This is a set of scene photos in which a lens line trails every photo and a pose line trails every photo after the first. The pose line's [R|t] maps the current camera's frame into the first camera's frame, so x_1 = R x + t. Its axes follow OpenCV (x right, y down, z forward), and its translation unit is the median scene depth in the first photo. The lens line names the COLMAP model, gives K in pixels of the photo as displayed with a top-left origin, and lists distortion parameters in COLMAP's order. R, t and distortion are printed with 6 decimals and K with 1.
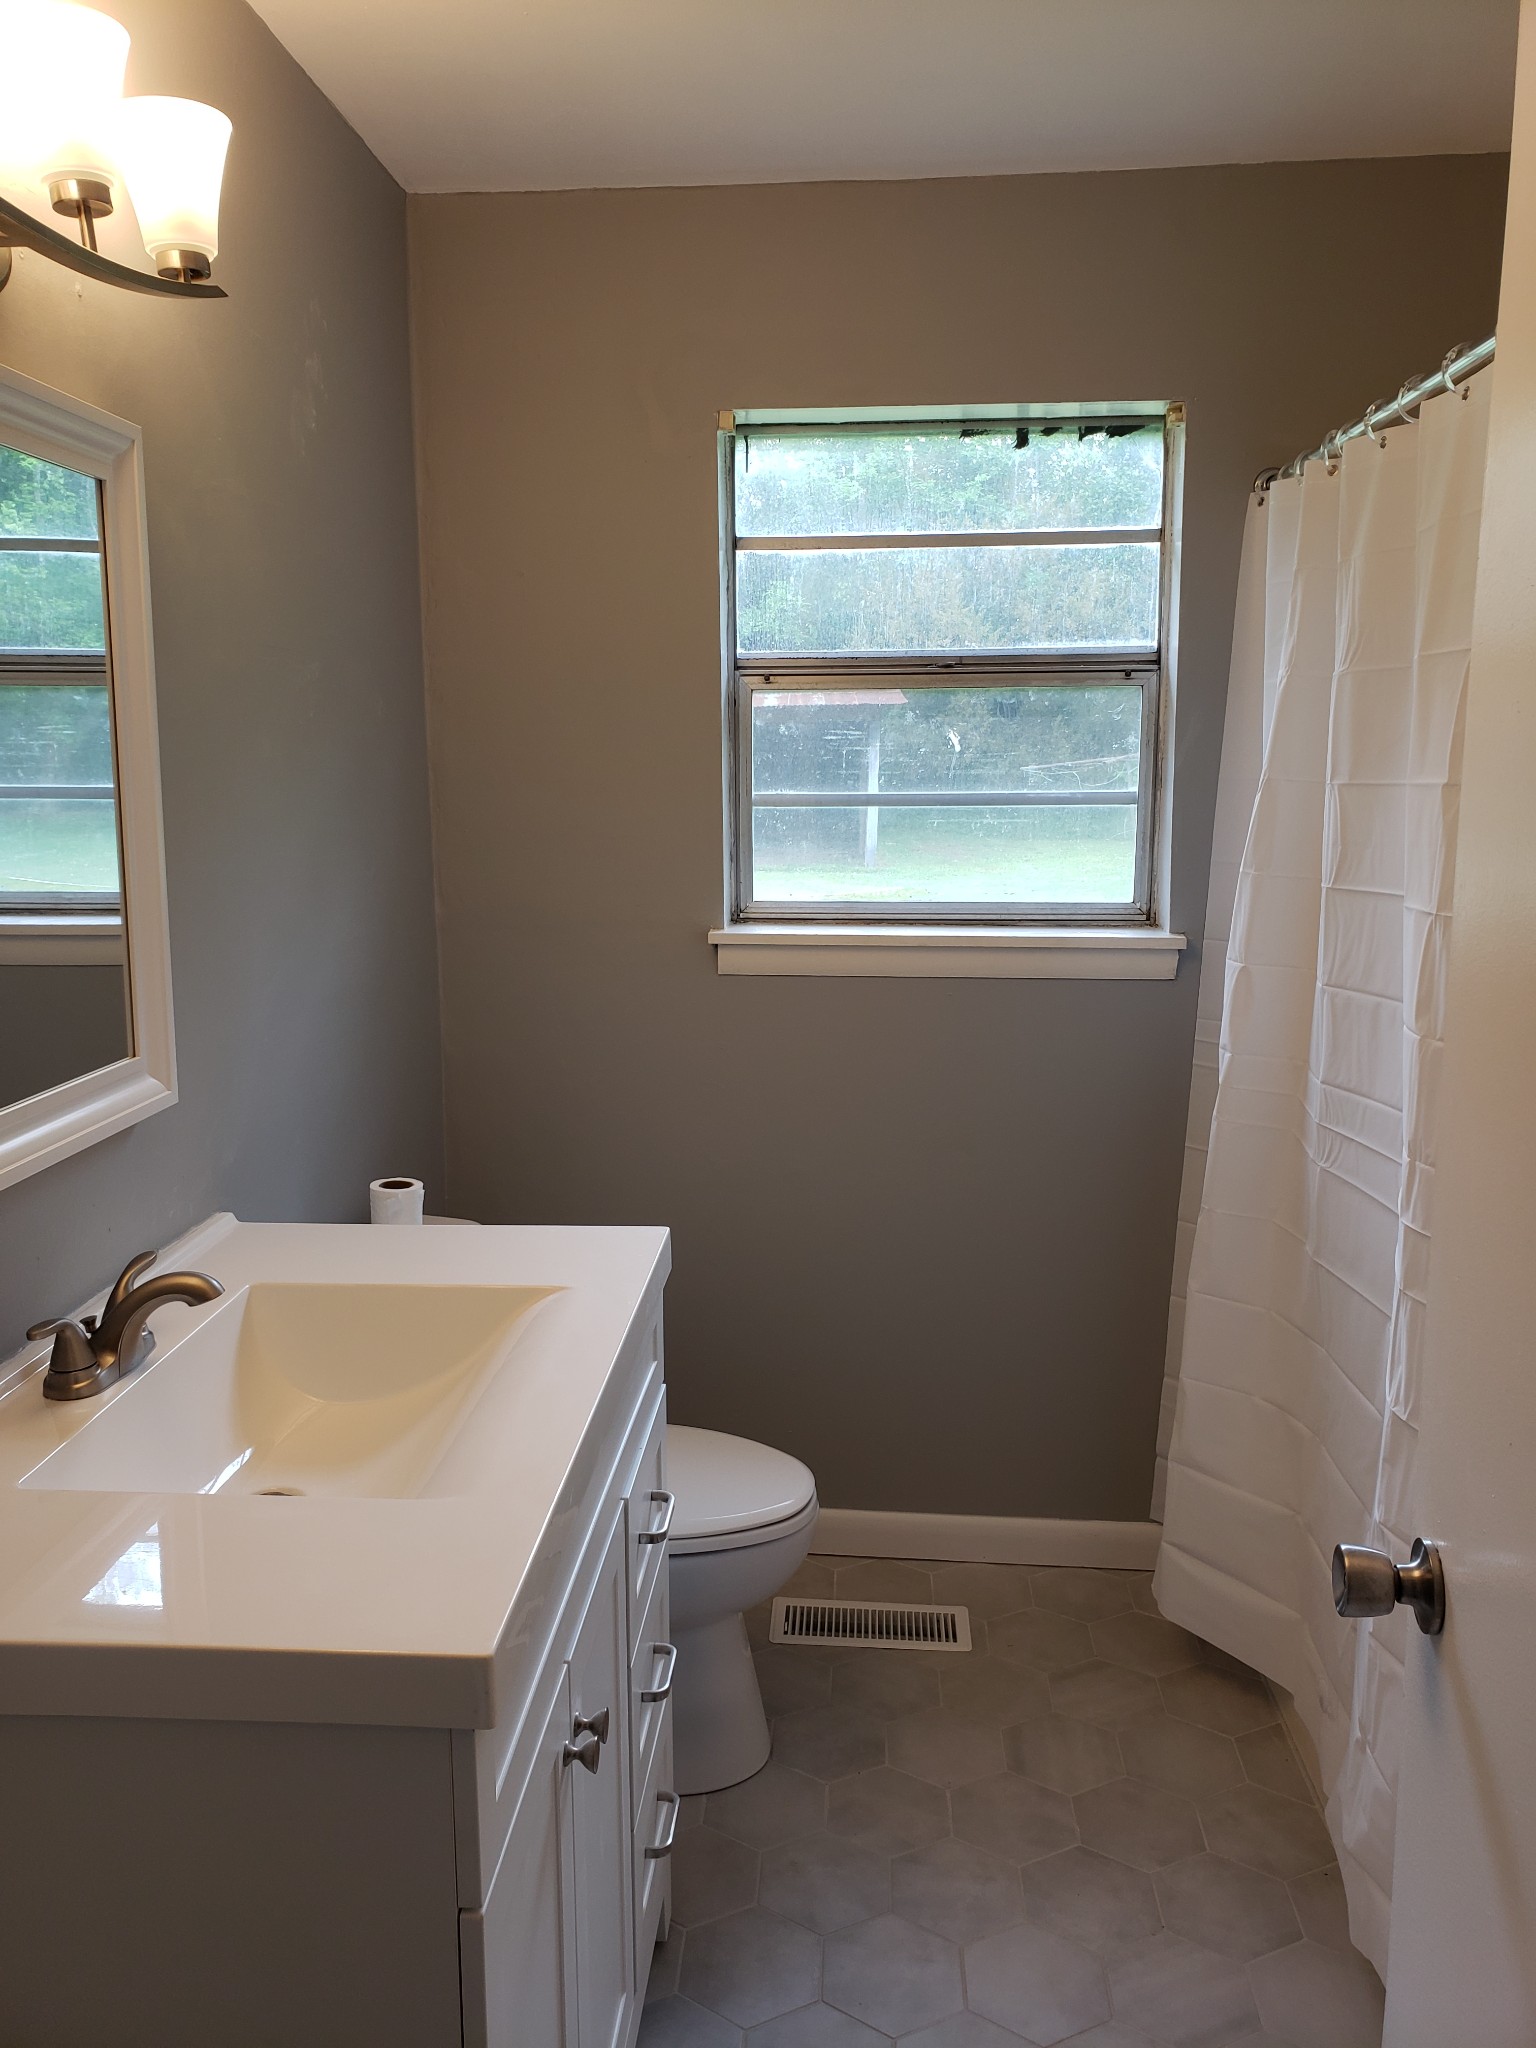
lens RADIAL K [[1612.7, 0, 767.5], [0, 1612.7, 1000.9], [0, 0, 1]] dist [0.015778, 0.008570]
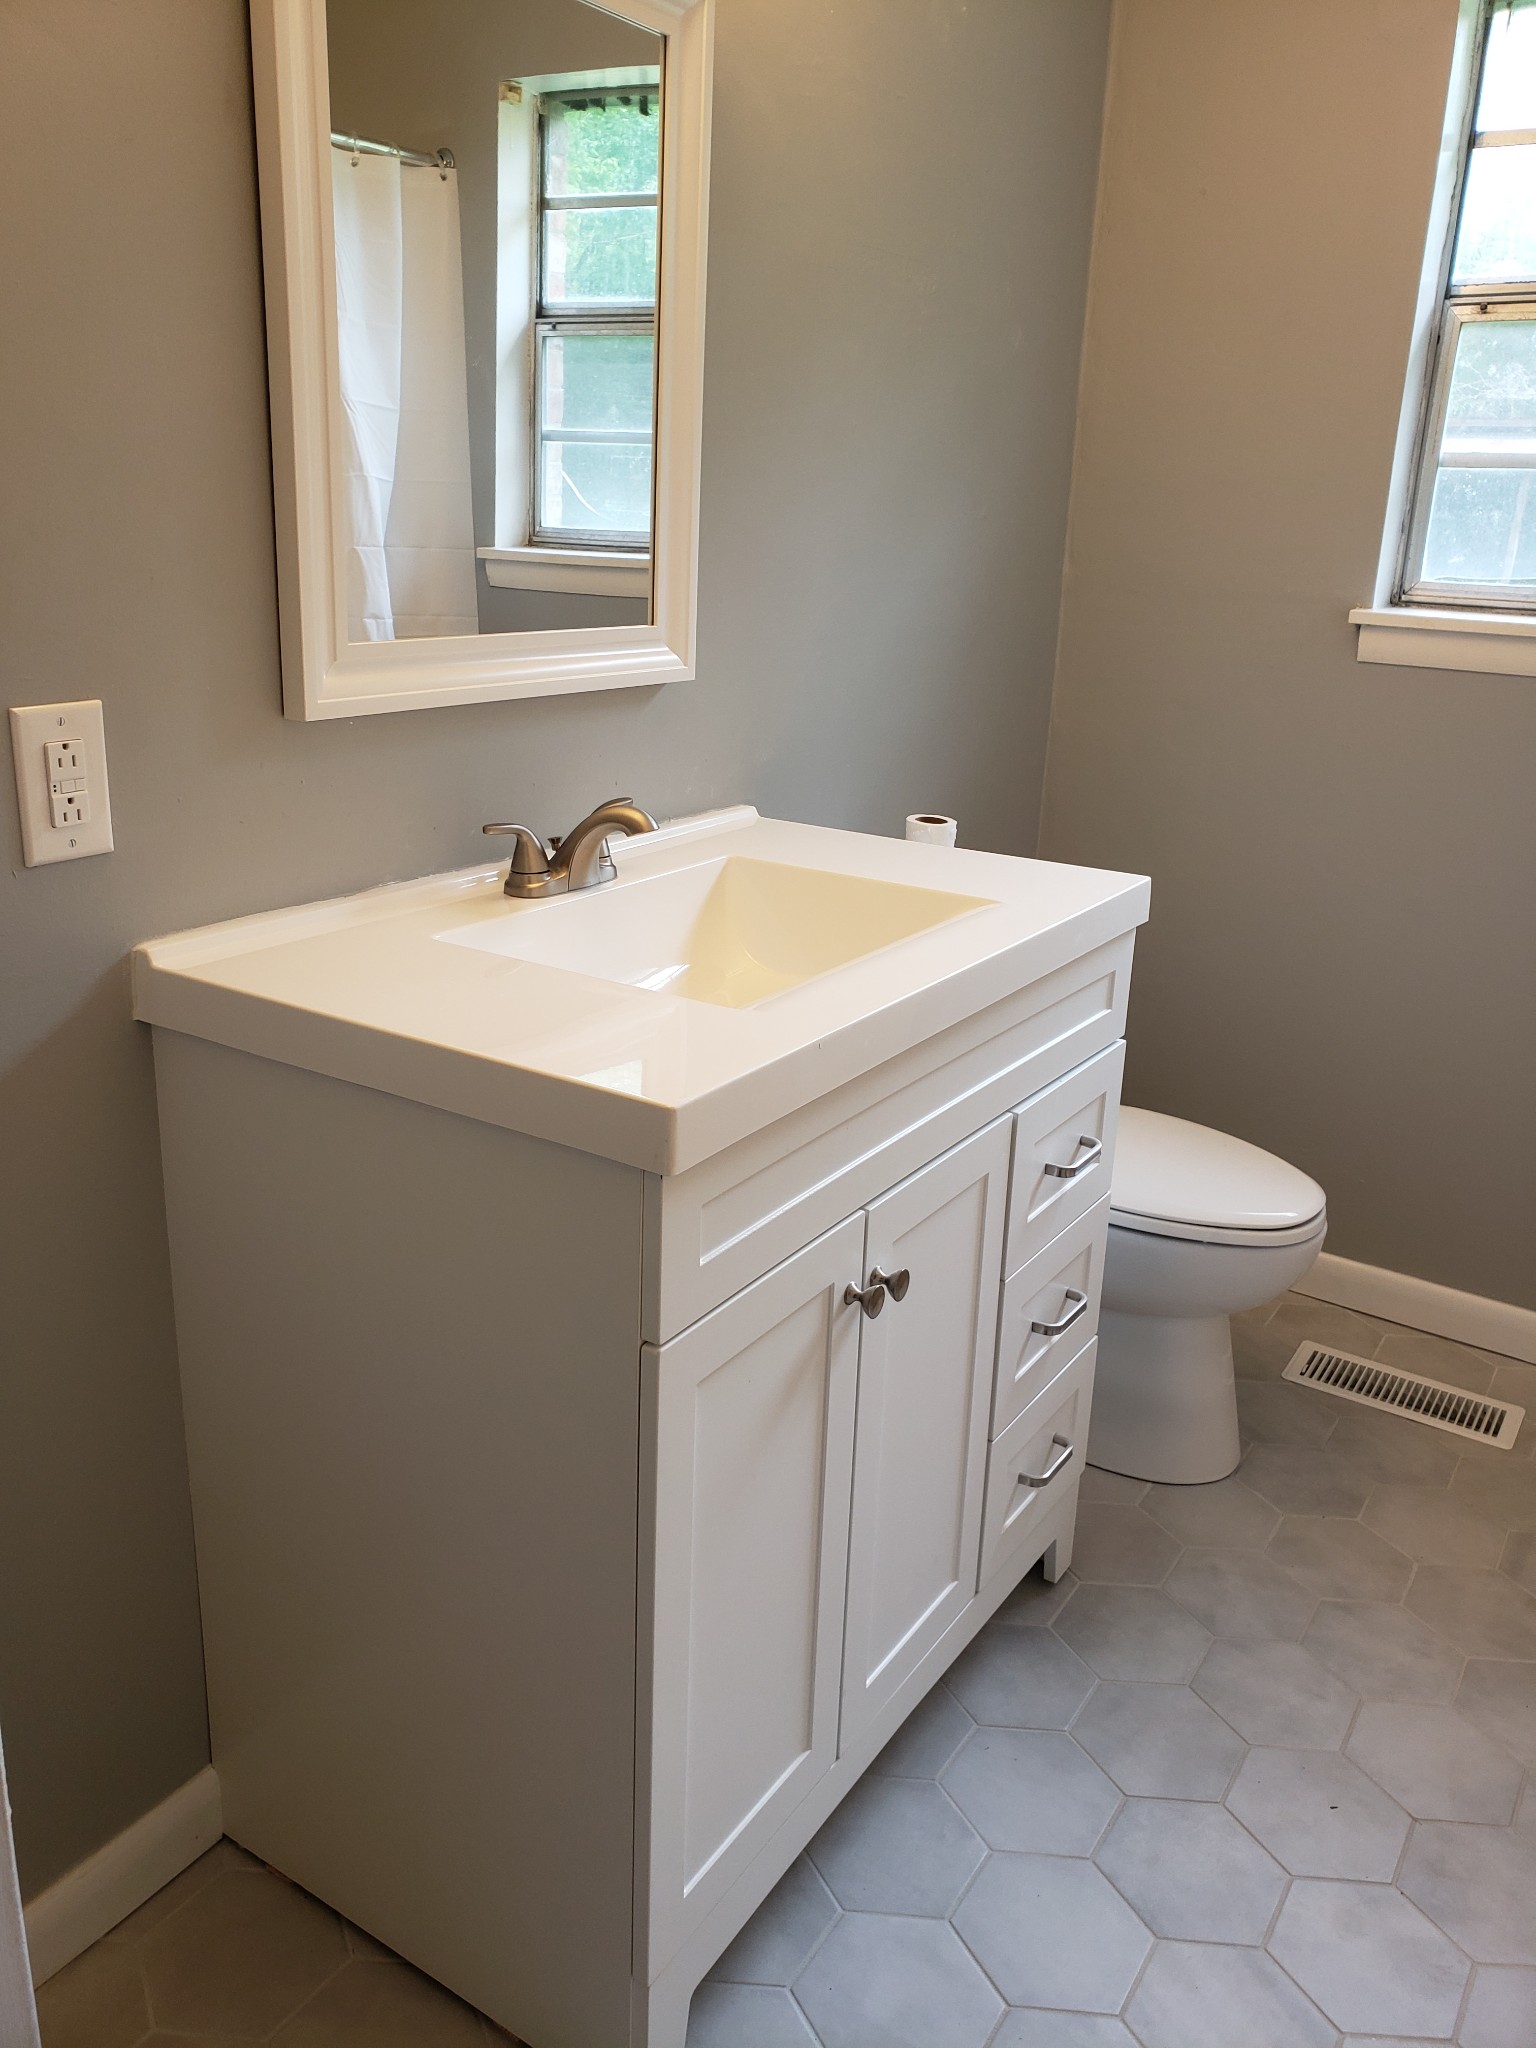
lens RADIAL K [[1621.3, 0, 758.6], [0, 1621.3, 997.0], [0, 0, 1]] dist [0.018616, 0.005686]
pose [[0.867887, 0.178129, -0.463727, 0.153353], [-0.114433, 0.980082, 0.162308, 0.066980], [0.483402, -0.087799, 0.870984, 0.050129]]
